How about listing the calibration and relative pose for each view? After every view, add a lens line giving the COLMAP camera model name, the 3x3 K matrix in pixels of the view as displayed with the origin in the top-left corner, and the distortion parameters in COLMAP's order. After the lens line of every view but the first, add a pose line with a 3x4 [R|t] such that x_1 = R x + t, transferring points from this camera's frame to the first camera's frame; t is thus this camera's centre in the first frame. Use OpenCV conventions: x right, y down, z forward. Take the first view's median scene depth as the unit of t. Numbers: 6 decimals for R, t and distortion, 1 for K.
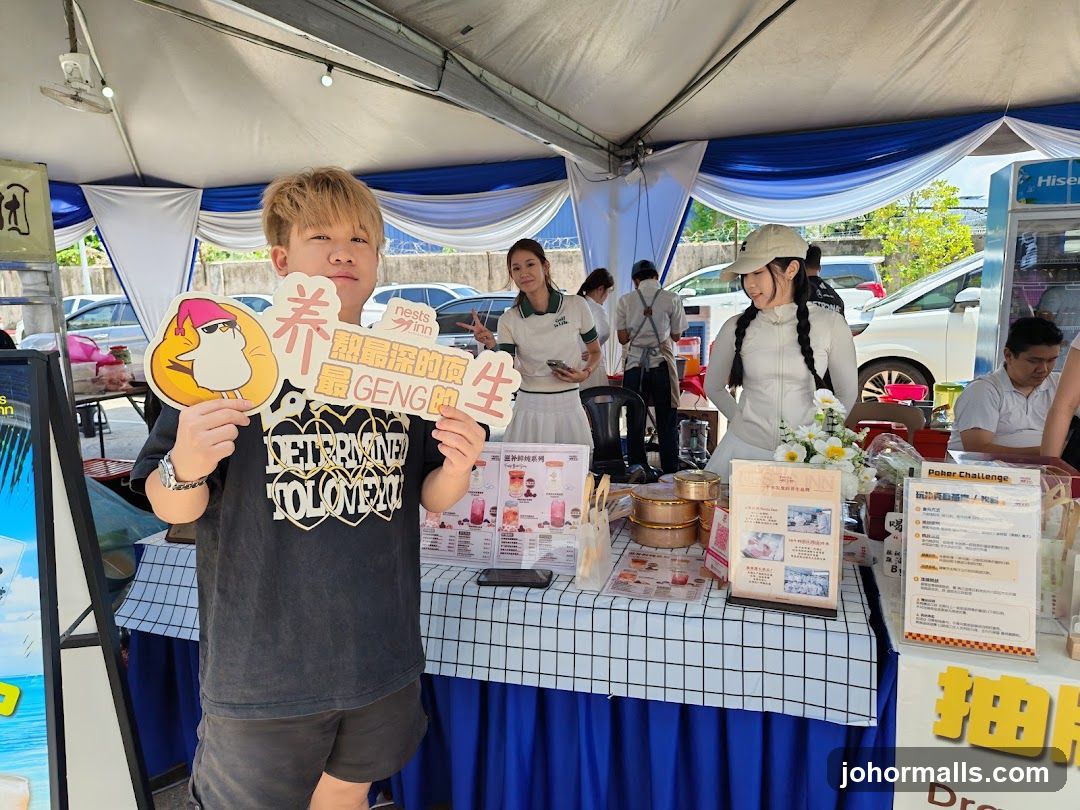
lens RADIAL K [[766.1, 0, 540.0], [0, 766.1, 405.0], [0, 0, 1]] dist [0.081913, -0.116257]
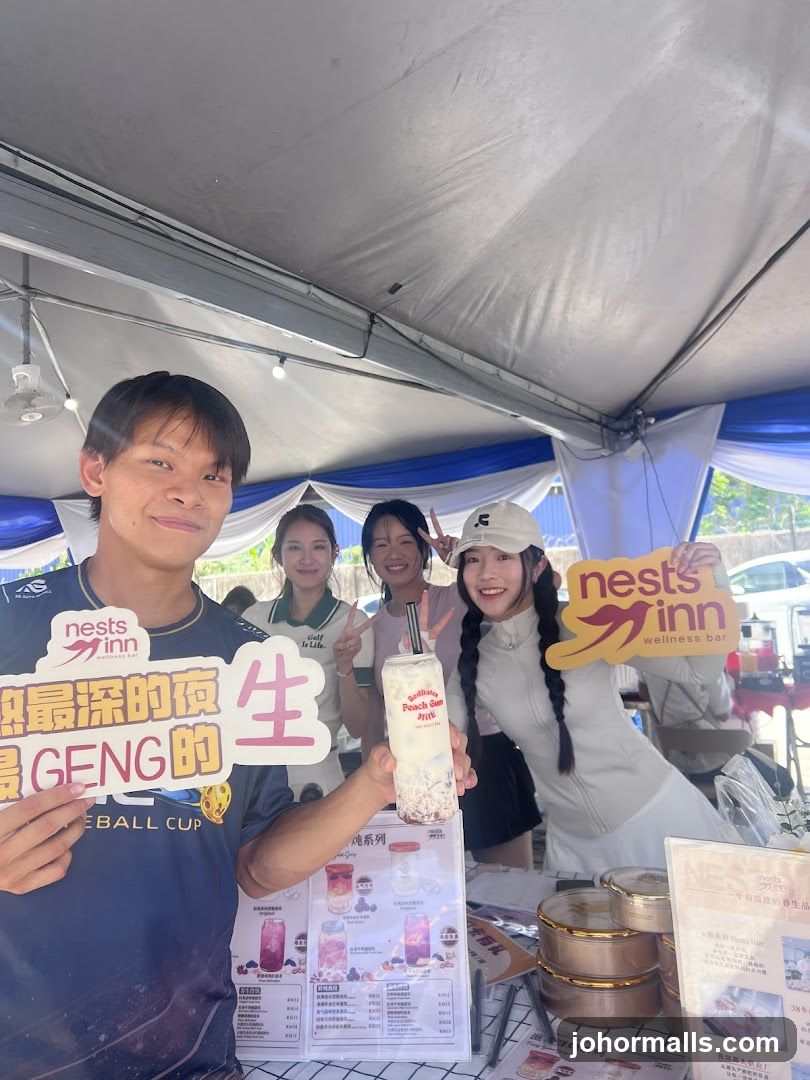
lens RADIAL K [[844.3, 0, 405.0], [0, 844.3, 540.0], [0, 0, 1]] dist [0.048724, -0.000356]
pose [[0.981119, -0.046104, -0.187831, 0.055346], [0.004655, 0.976520, -0.215376, -0.006383], [0.193351, 0.210435, 0.958297, 0.111554]]
